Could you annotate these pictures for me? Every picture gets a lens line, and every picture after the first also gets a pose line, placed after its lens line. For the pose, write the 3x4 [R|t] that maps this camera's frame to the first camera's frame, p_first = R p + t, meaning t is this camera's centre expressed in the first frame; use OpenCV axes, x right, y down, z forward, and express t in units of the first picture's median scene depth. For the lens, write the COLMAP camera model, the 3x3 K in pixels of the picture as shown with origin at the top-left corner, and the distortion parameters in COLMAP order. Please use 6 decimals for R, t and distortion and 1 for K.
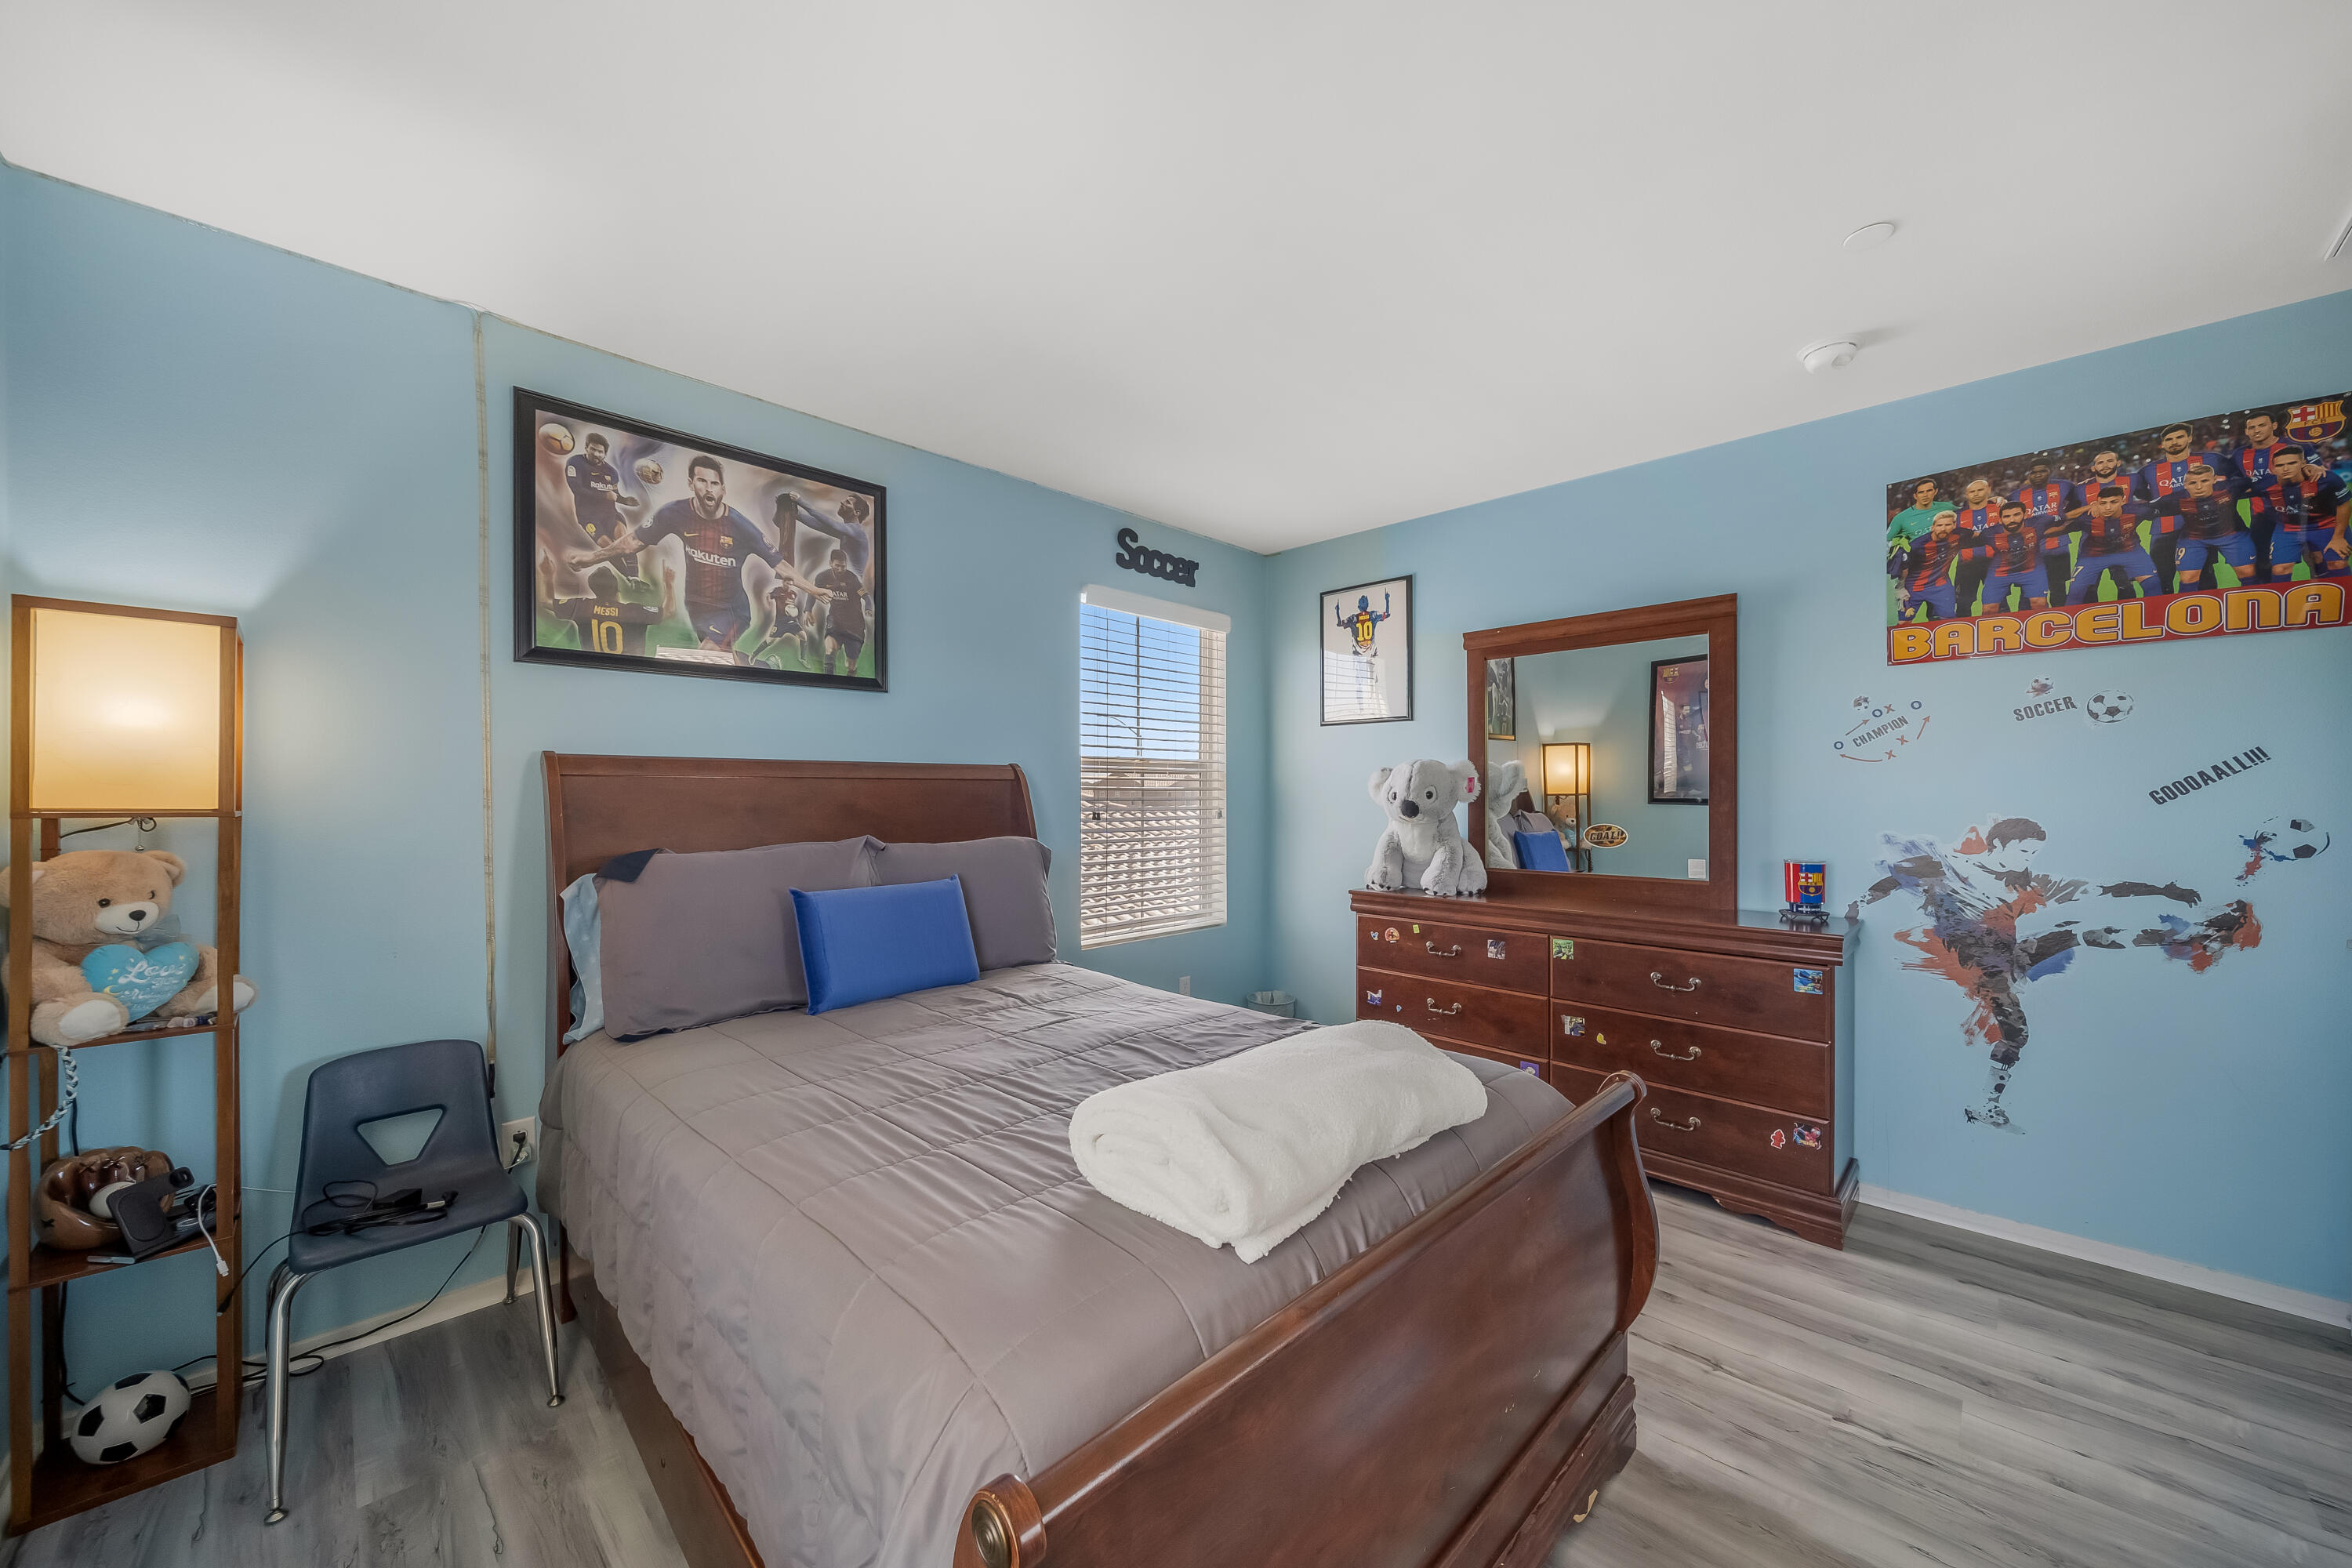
lens RADIAL K [[841.8, 0, 1194.4], [0, 841.8, 790.8], [0, 0, 1]] dist [-0.001967, -0.000532]
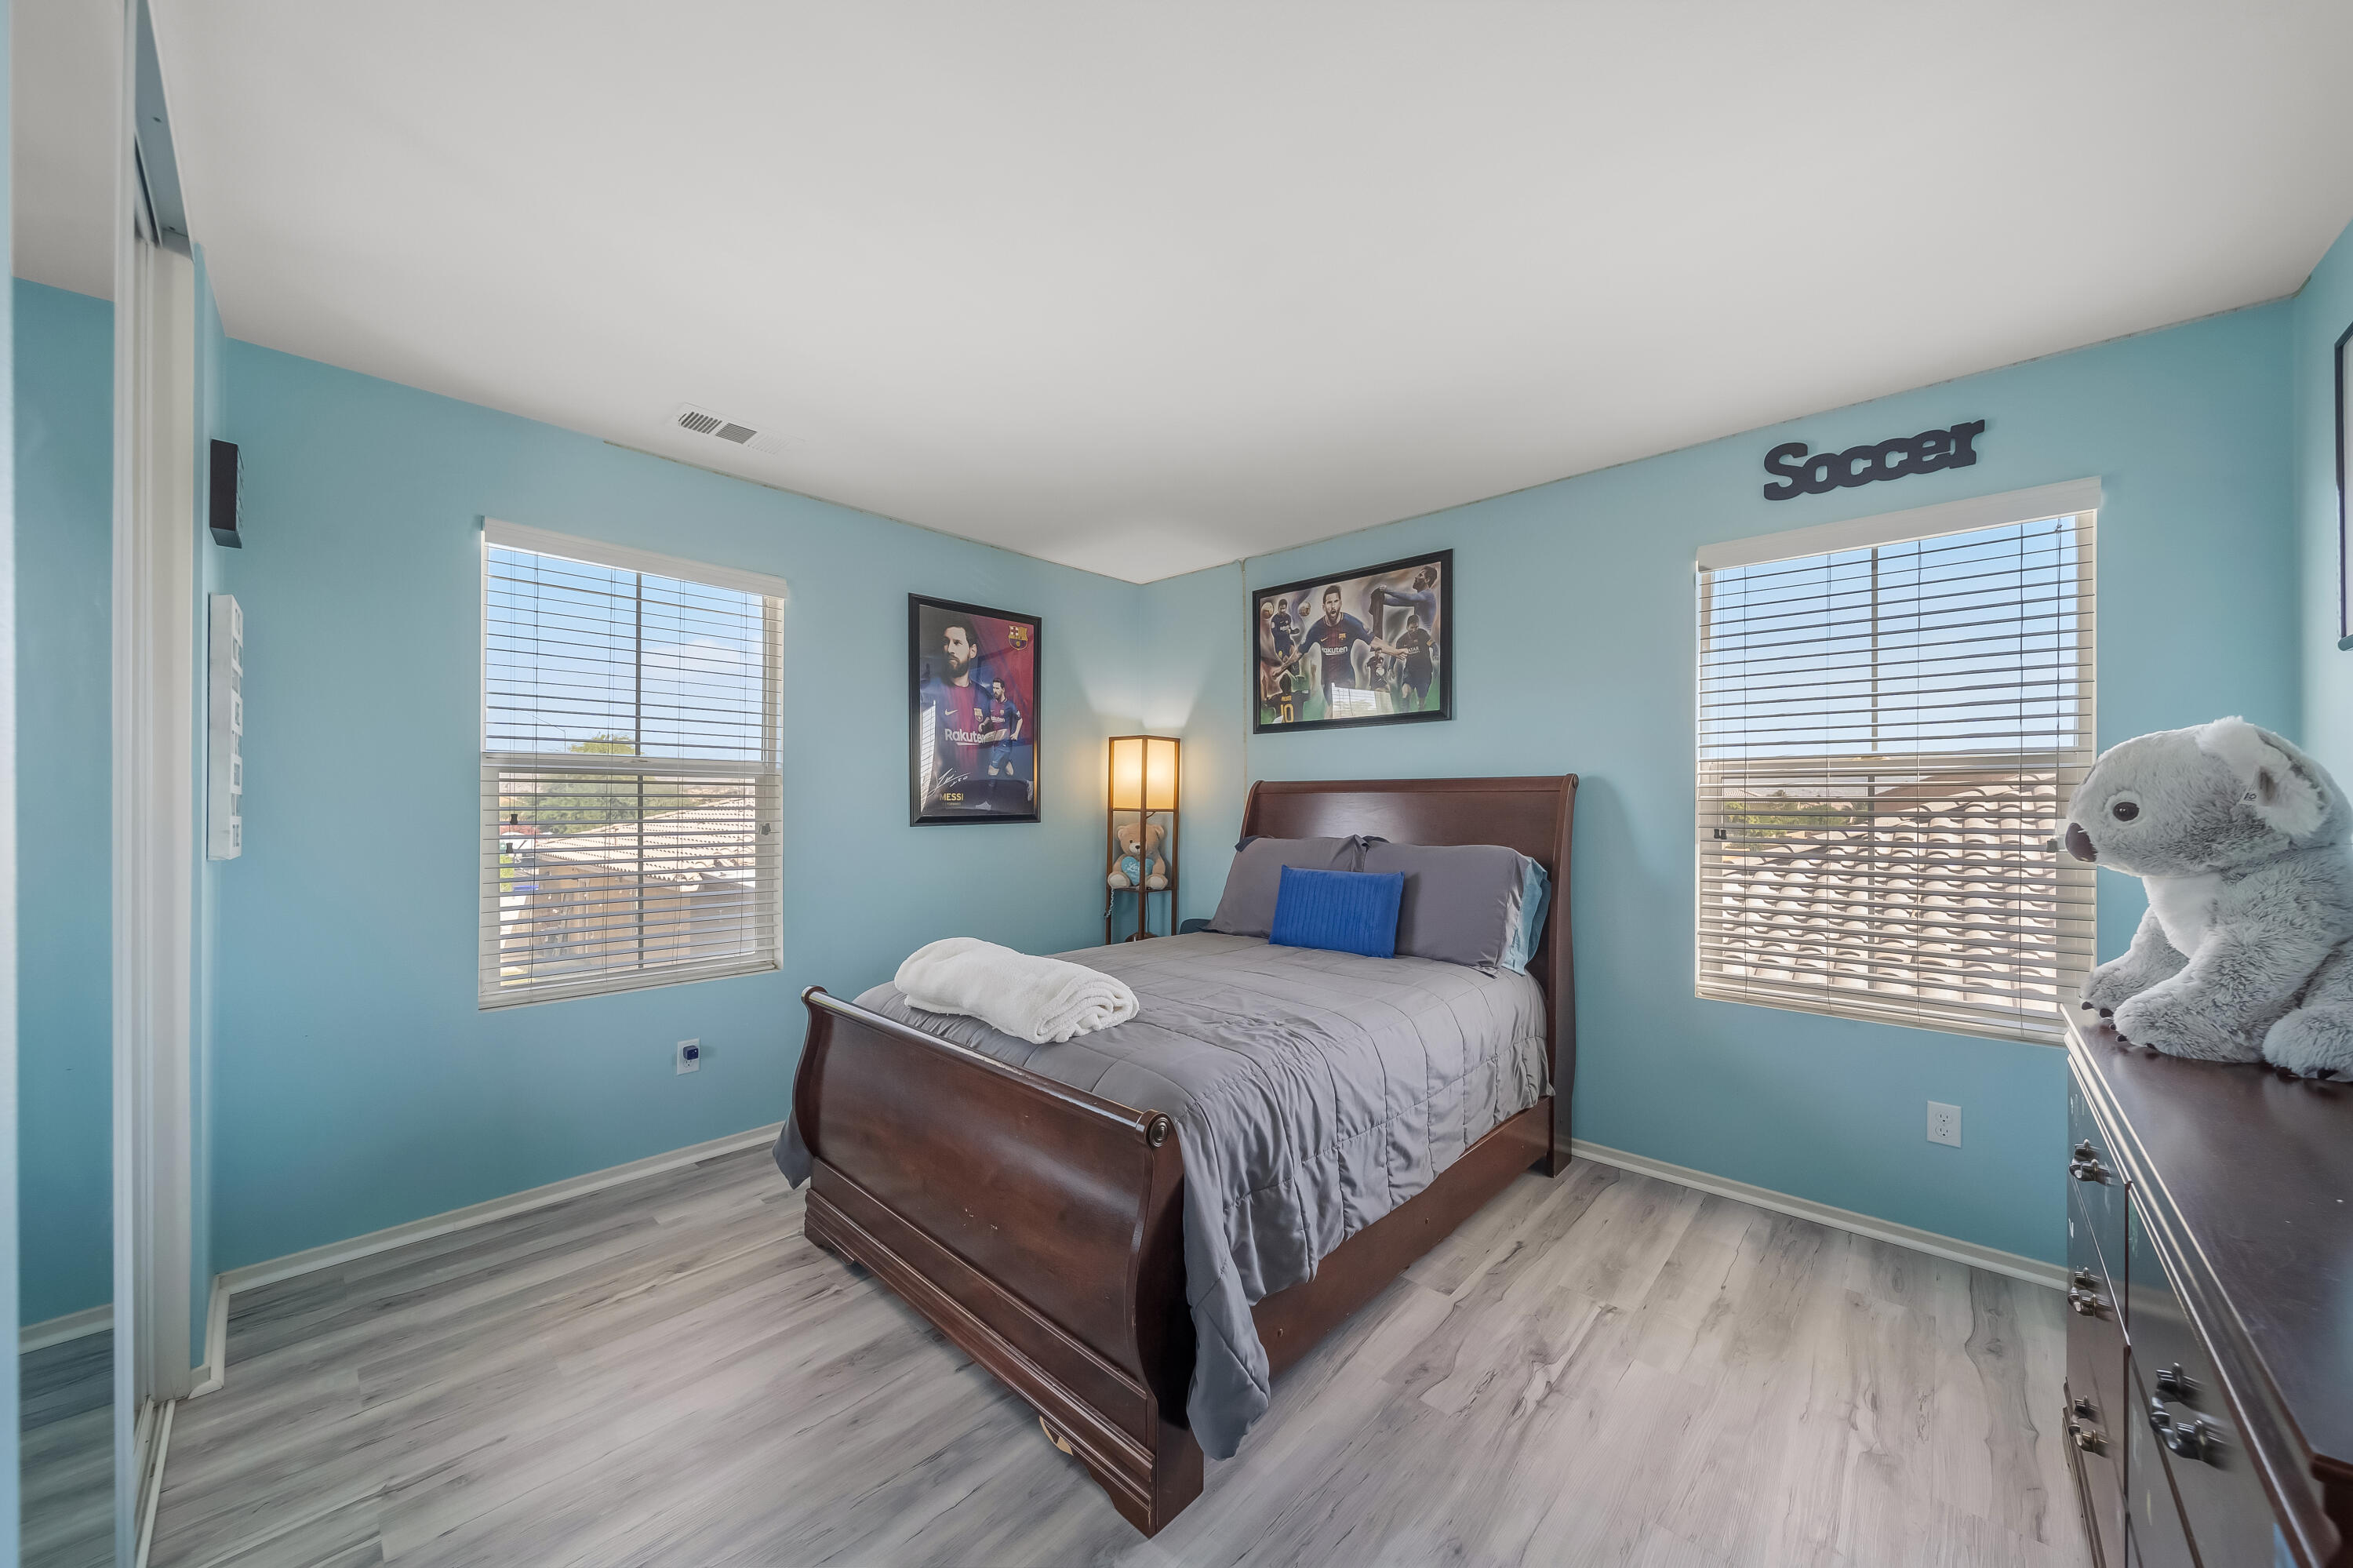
lens RADIAL K [[842.2, 0, 1186.0], [0, 842.2, 802.5], [0, 0, 1]] dist [-0.001967, -0.000532]
pose [[0.022427, 0.003529, -0.999742, 0.912151], [-0.000353, 0.999994, 0.003522, -0.002987], [0.999748, 0.000274, 0.022428, 0.655823]]
